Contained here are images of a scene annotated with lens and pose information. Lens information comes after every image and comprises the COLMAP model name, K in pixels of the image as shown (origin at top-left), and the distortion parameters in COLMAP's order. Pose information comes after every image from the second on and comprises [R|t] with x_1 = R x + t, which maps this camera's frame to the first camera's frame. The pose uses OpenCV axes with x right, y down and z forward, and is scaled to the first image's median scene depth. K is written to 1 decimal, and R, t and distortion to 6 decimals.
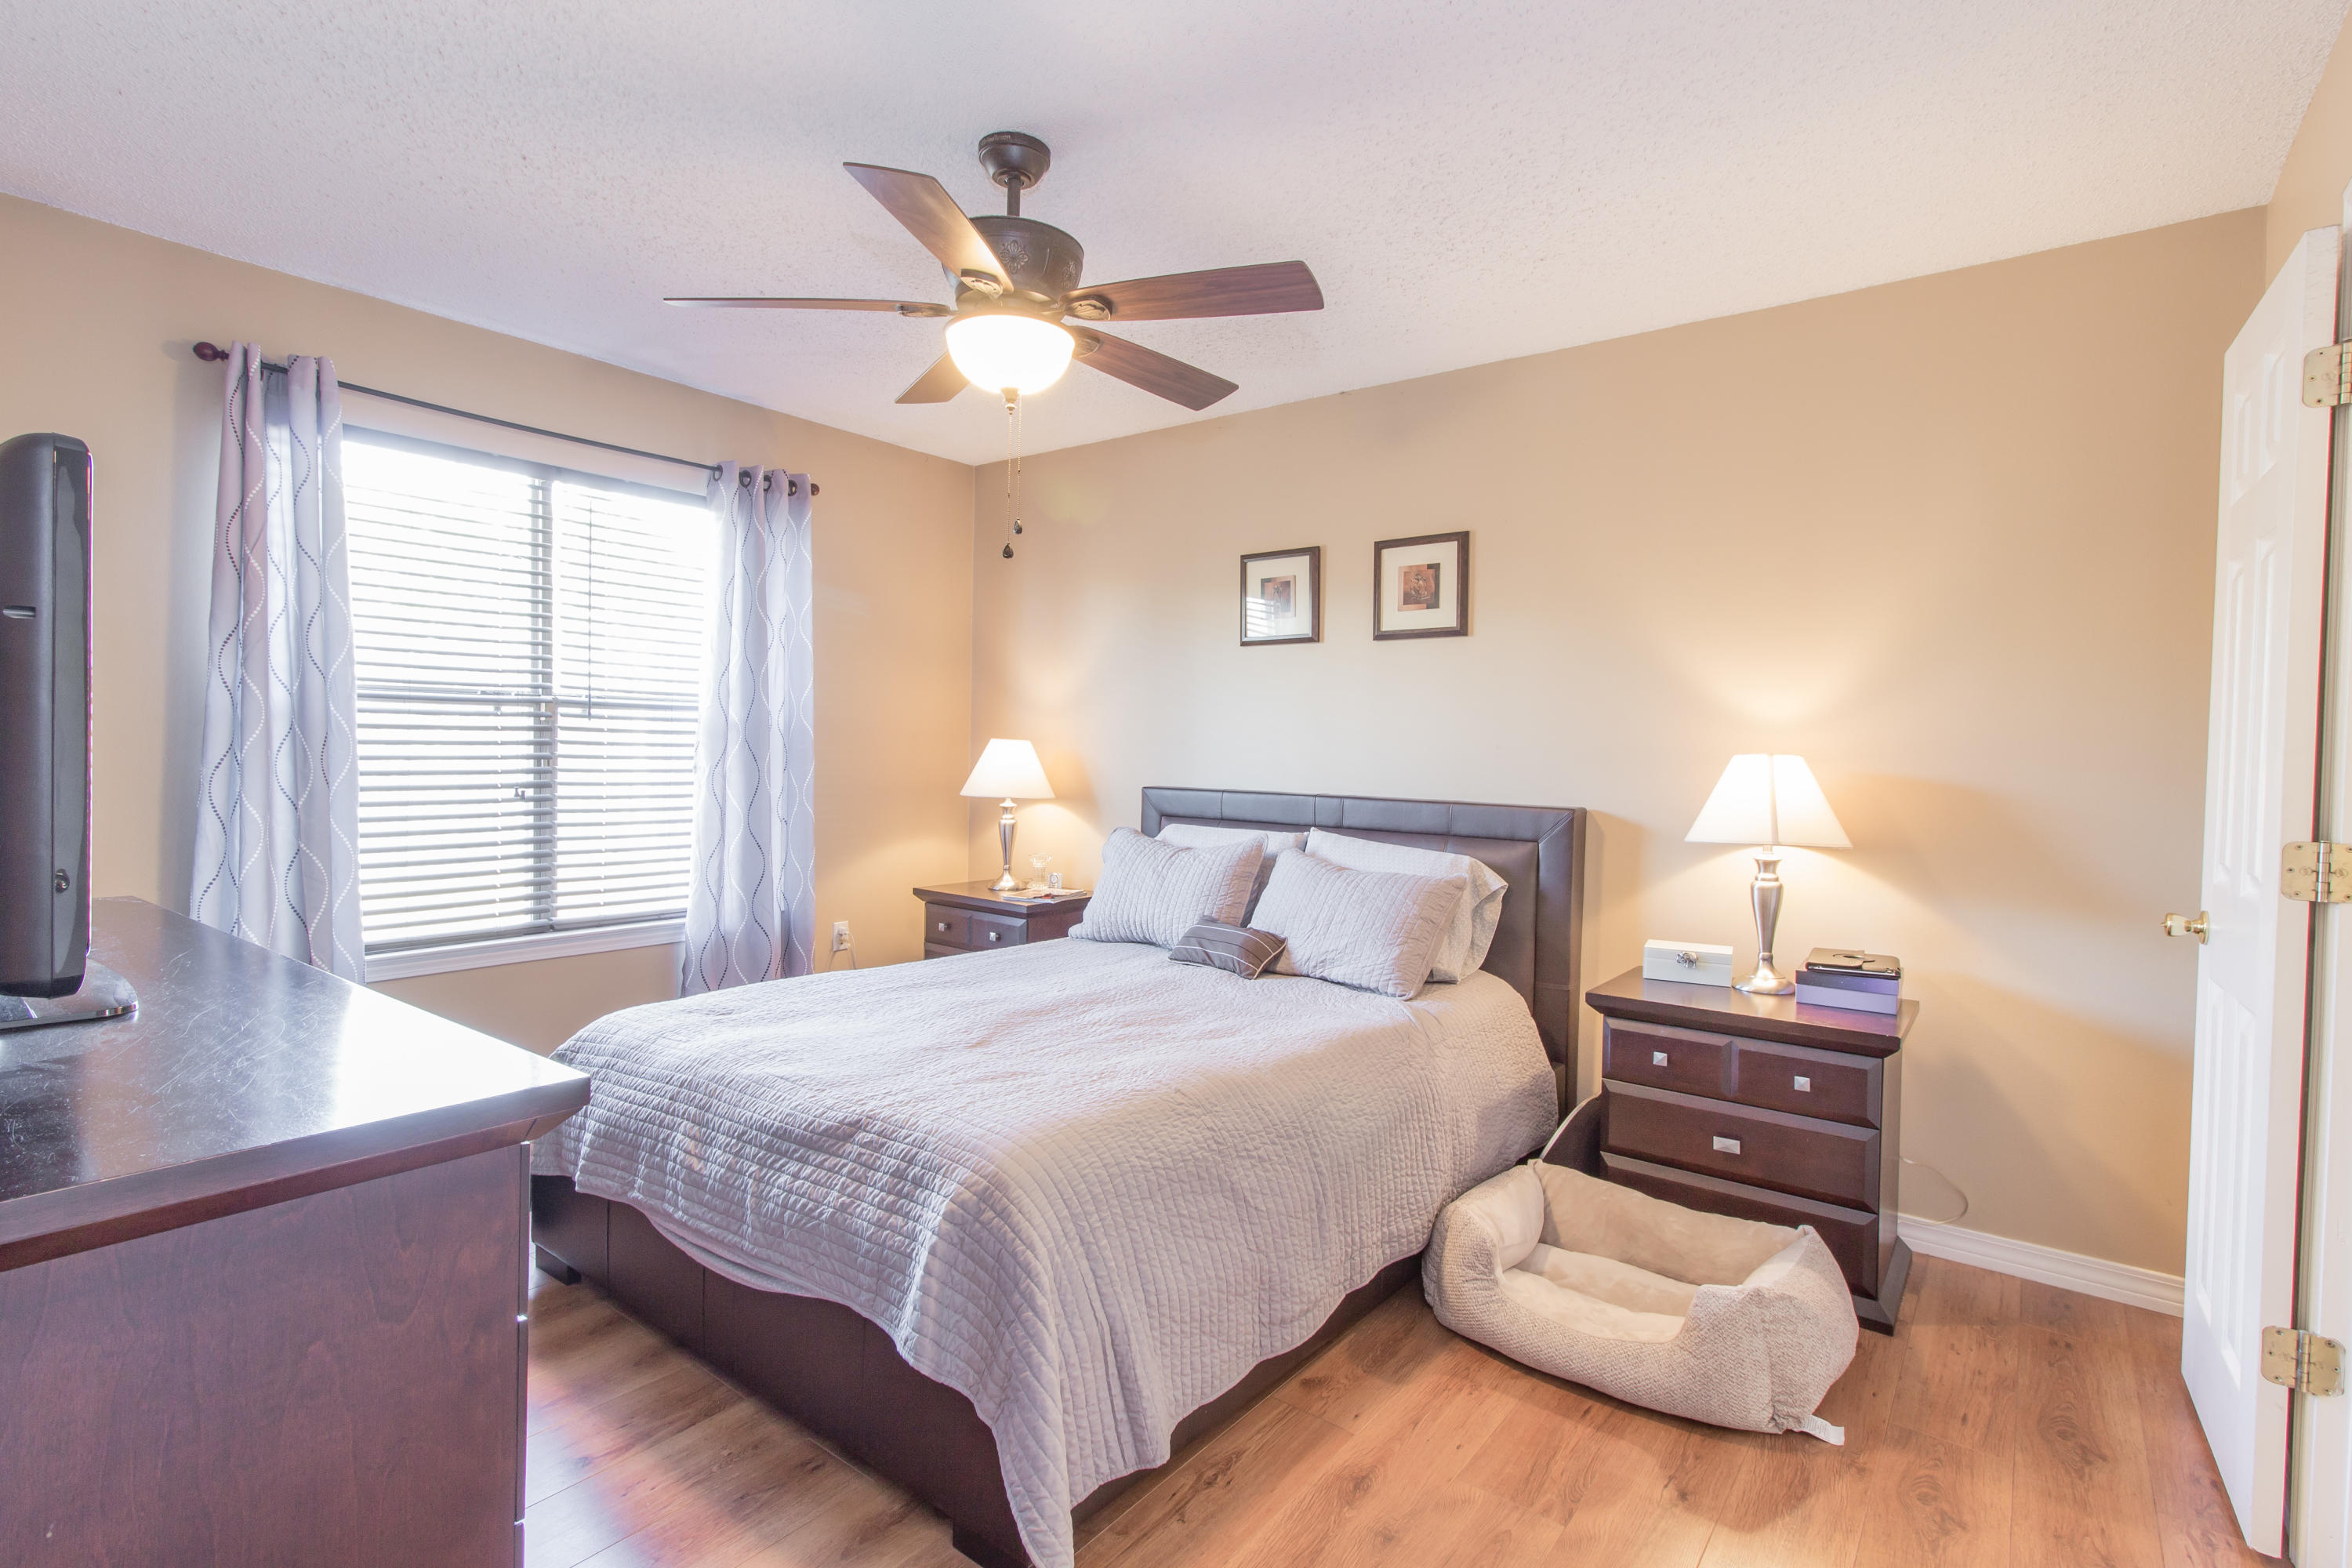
lens RADIAL K [[1121.1, 0, 1176.2], [0, 1121.1, 766.6], [0, 0, 1]] dist [0.002781, 0.000322]
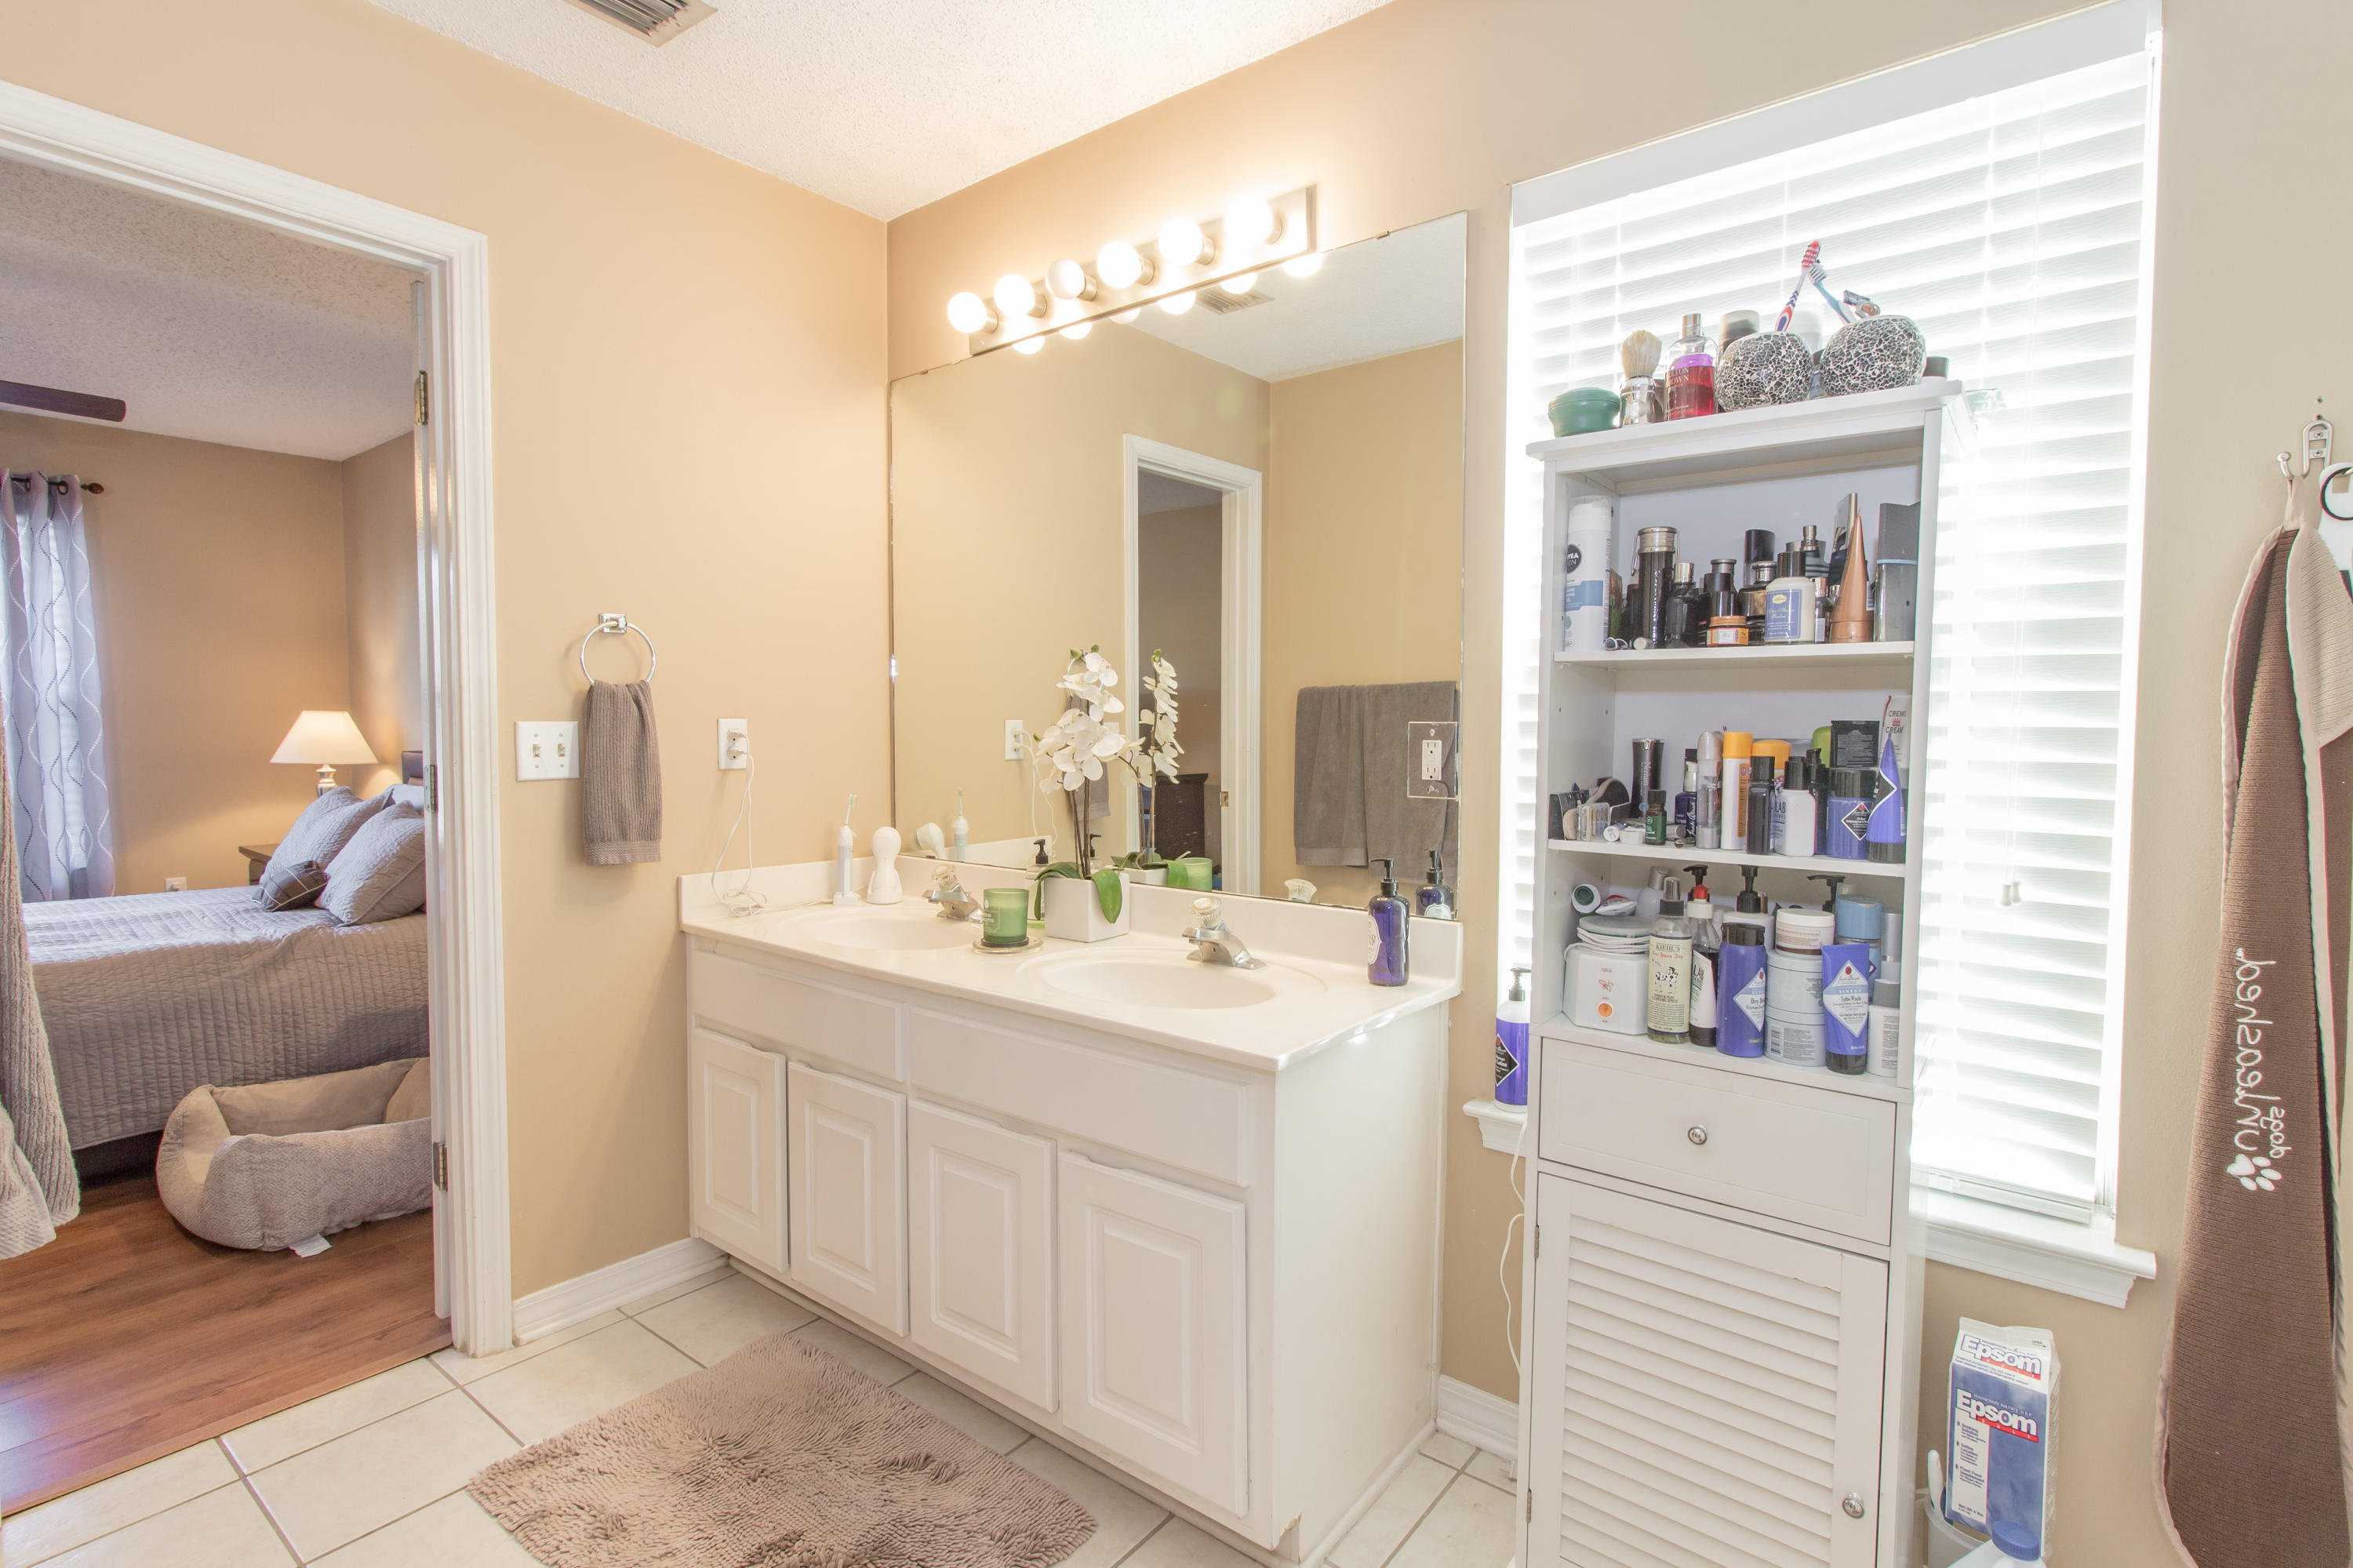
lens RADIAL K [[1121.7, 0, 1176.7], [0, 1121.7, 766.6], [0, 0, 1]] dist [0.002781, 0.000322]
pose [[0.999813, -0.016965, -0.009311, 0.862070], [0.017153, 0.999642, 0.020550, 0.027097], [0.008959, -0.020706, 0.999745, -0.124725]]
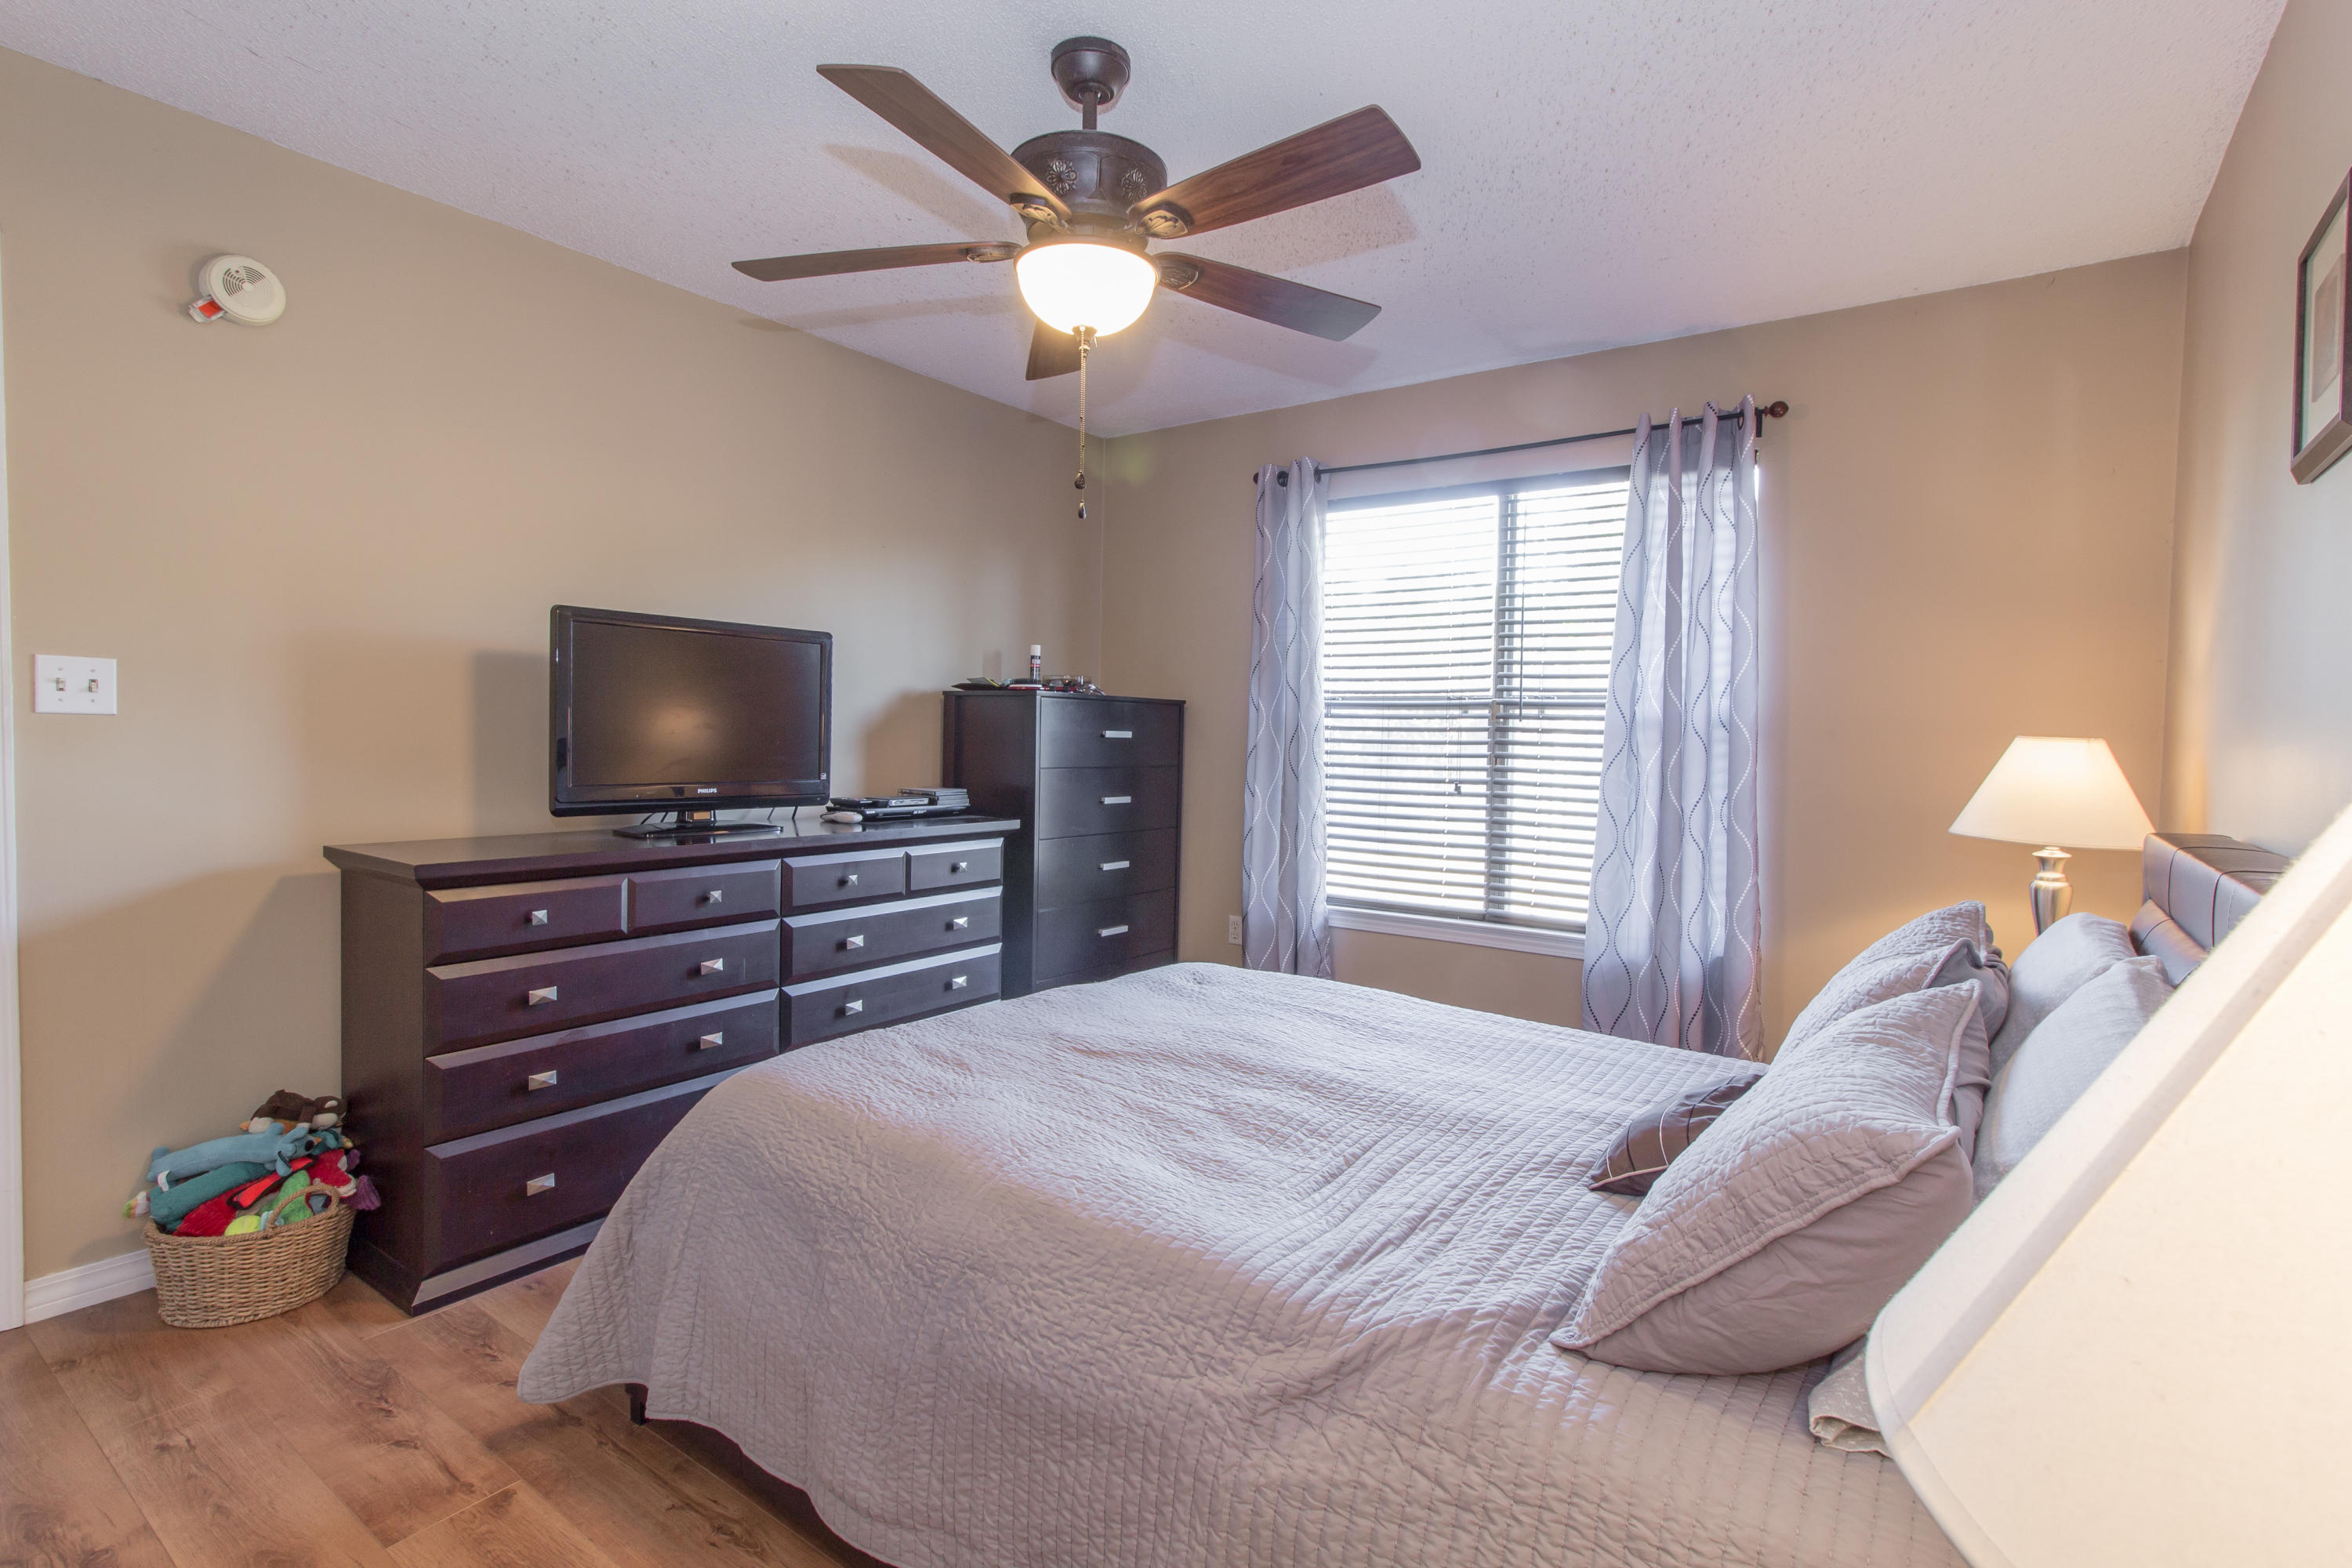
lens RADIAL K [[1121.1, 0, 1176.2], [0, 1121.1, 766.6], [0, 0, 1]] dist [0.002781, 0.000322]
pose [[0.039795, 0.016902, -0.999065, 0.486703], [-0.034824, 0.999273, 0.015519, -0.004801], [0.998601, 0.034174, 0.040355, 0.660970]]
